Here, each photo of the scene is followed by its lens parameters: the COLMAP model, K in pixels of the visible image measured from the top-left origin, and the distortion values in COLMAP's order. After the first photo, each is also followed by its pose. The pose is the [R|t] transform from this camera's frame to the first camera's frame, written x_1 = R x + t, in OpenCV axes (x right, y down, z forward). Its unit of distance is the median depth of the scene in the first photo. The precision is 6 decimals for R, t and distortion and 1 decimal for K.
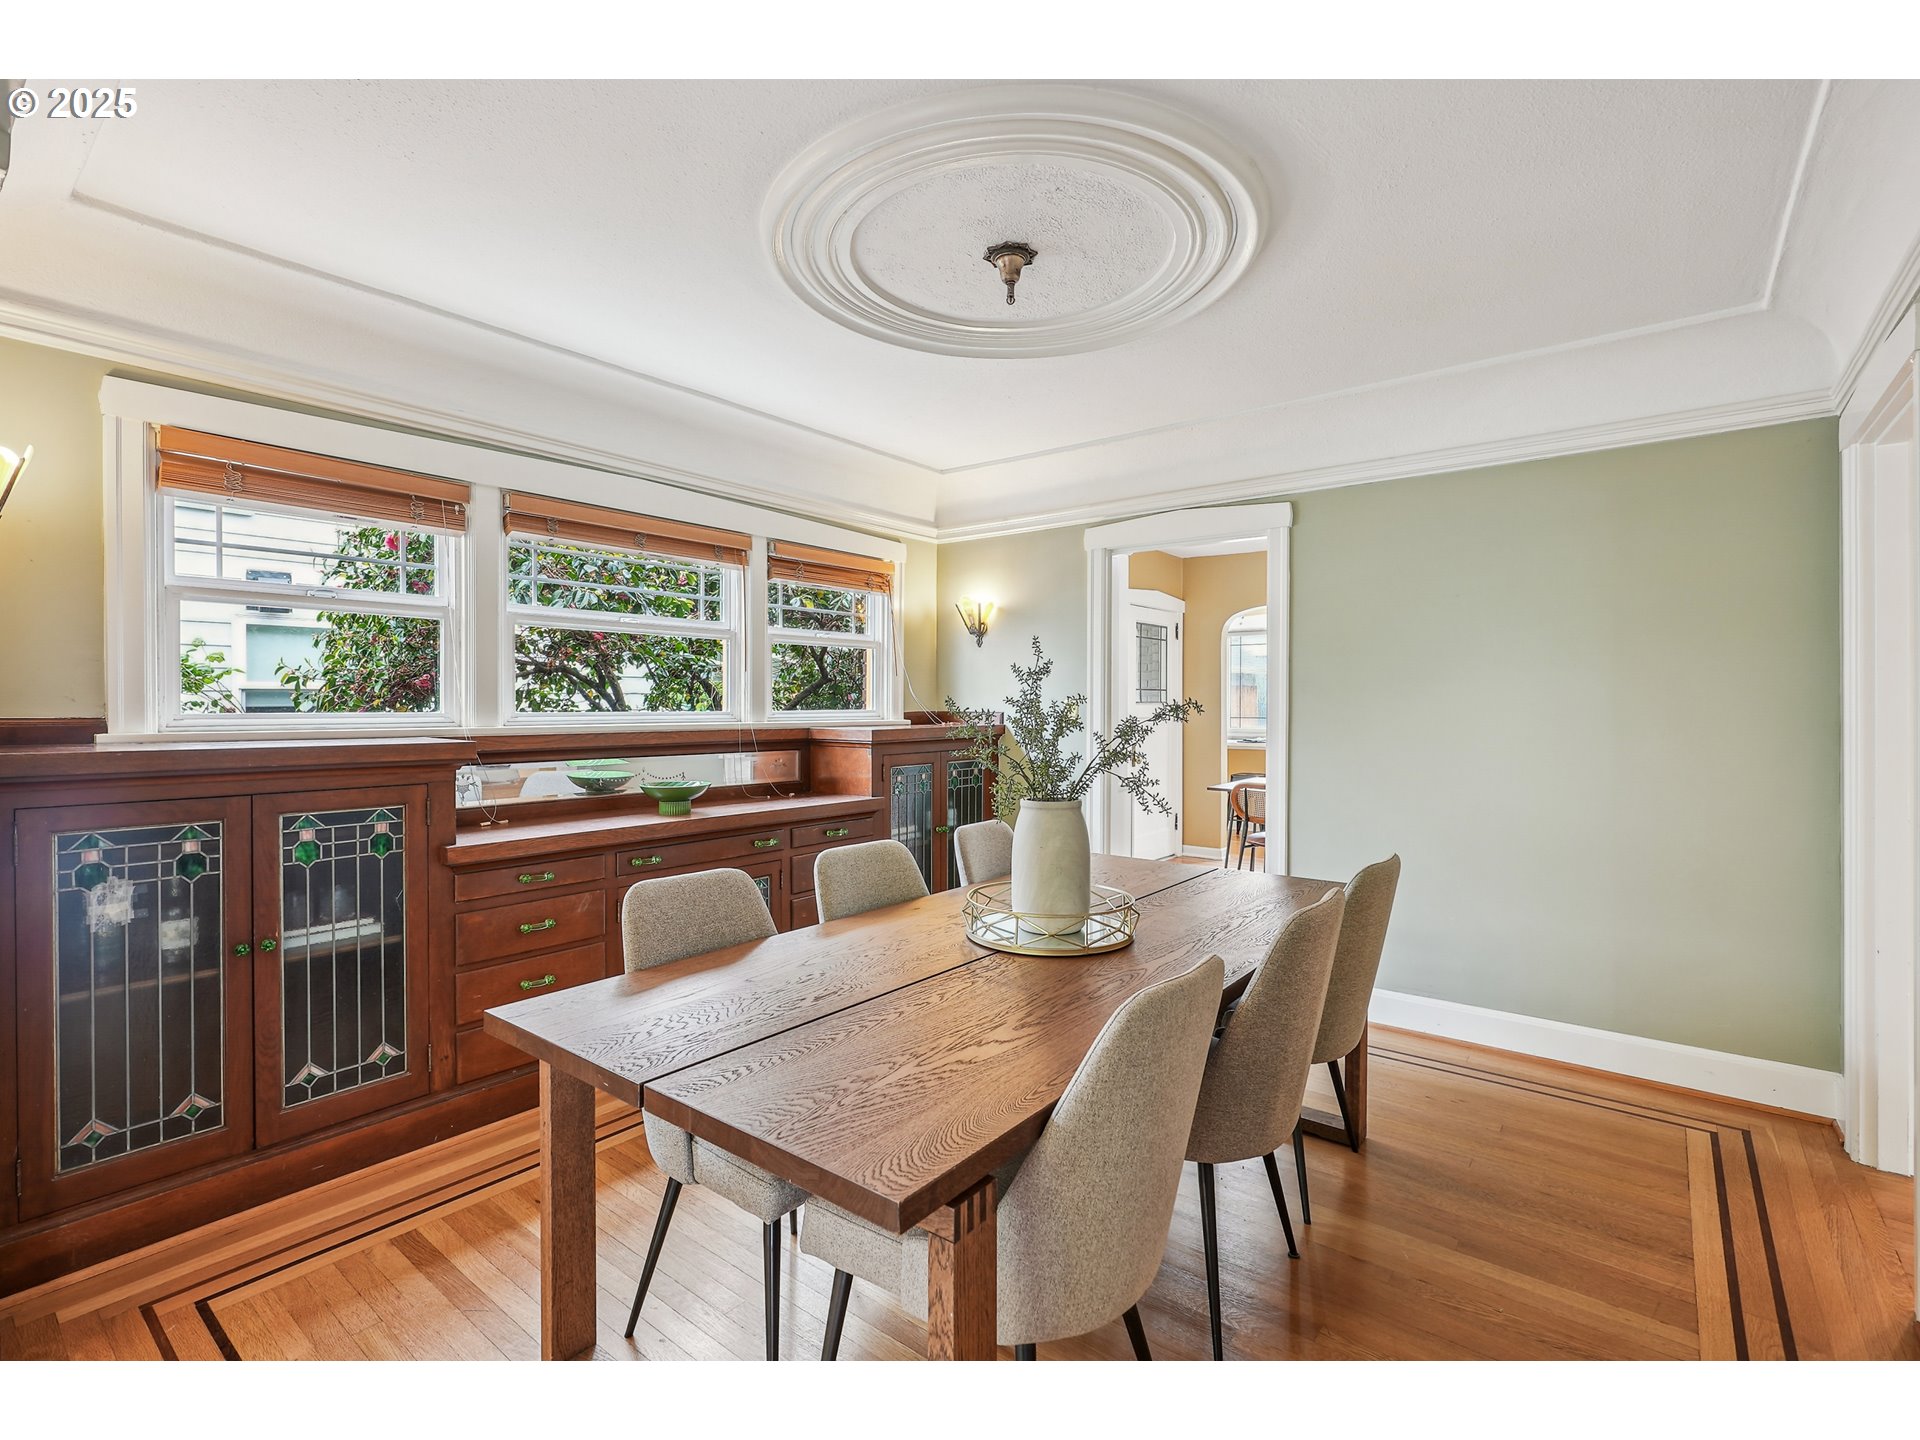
lens RADIAL K [[884.8, 0, 978.5], [0, 884.8, 710.7], [0, 0, 1]] dist [-0.004209, -0.000382]
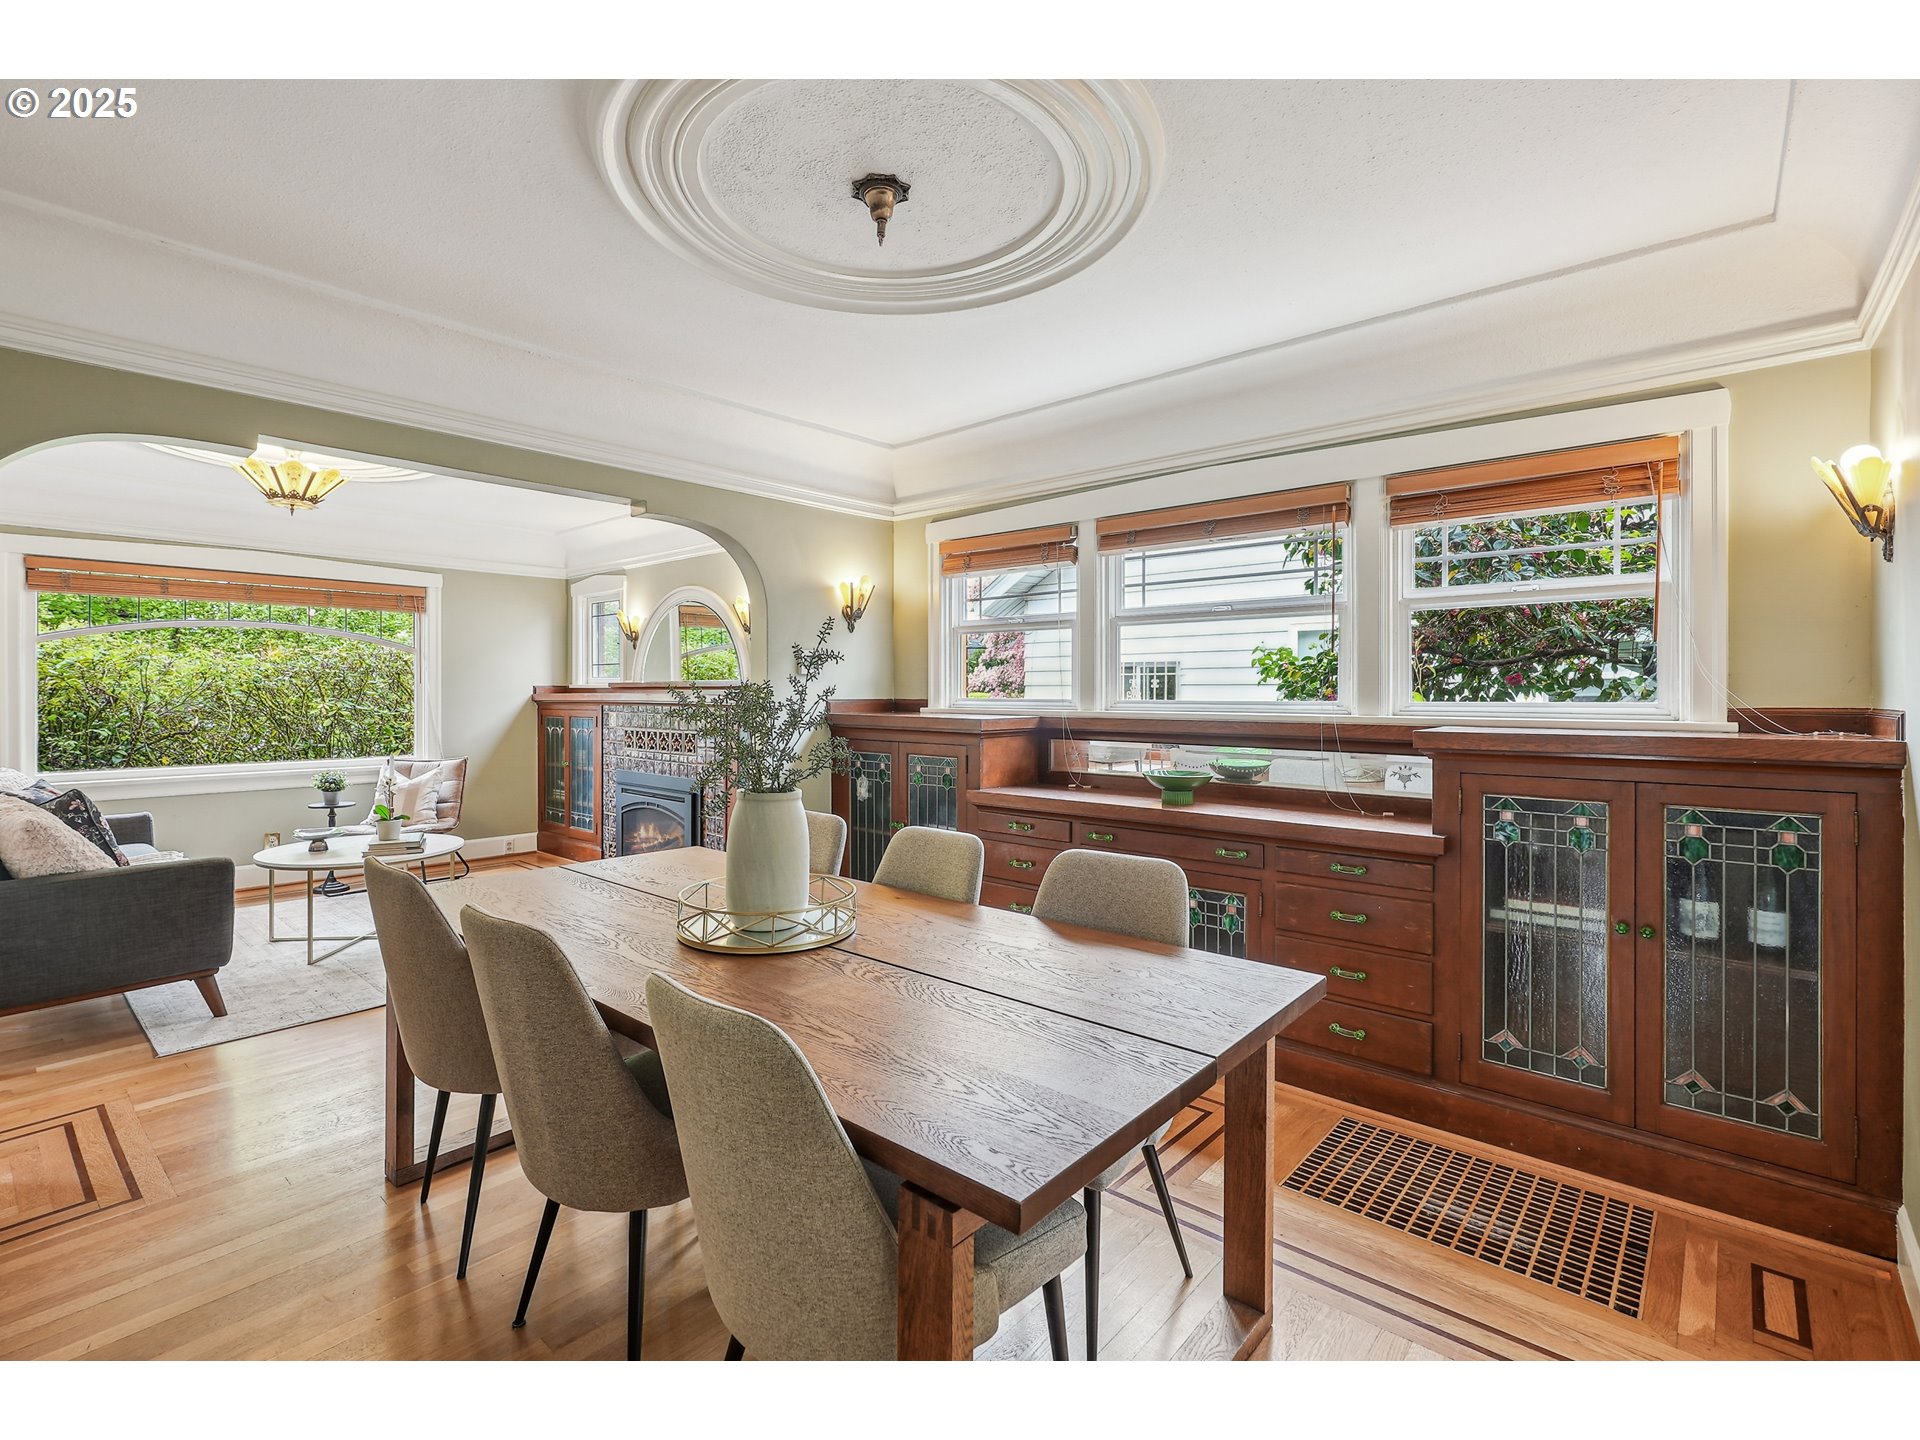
lens RADIAL K [[884.8, 0, 979.5], [0, 884.8, 713.3], [0, 0, 1]] dist [-0.004209, -0.000382]
pose [[-0.046600, 0.023705, -0.998632, 0.480794], [-0.008204, 0.999676, 0.024112, -0.004691], [0.998880, 0.009316, -0.046390, 0.601402]]
